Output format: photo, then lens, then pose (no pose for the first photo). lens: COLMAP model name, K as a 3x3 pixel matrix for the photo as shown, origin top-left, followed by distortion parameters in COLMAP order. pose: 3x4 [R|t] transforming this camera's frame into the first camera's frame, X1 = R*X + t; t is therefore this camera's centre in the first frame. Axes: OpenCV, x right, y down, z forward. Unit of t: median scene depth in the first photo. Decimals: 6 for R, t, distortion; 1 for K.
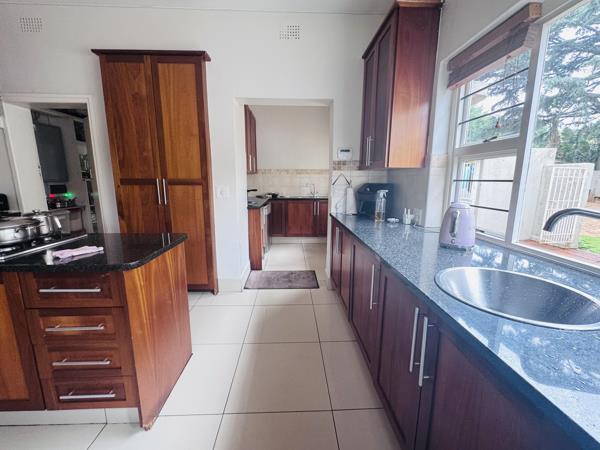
lens RADIAL K [[239.1, 0, 299.4], [0, 239.1, 223.5], [0, 0, 1]] dist [-0.003388, -0.000293]
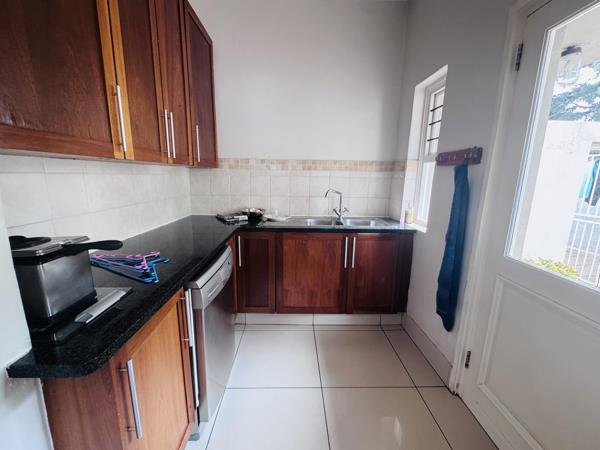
lens RADIAL K [[239.1, 0, 299.5], [0, 239.1, 222.5], [0, 0, 1]] dist [-0.003388, -0.000293]
pose [[0.999865, 0.014610, -0.007566, -0.013756], [-0.014431, 0.999626, 0.023217, -0.118476], [0.007902, -0.023105, 0.999702, 0.549777]]
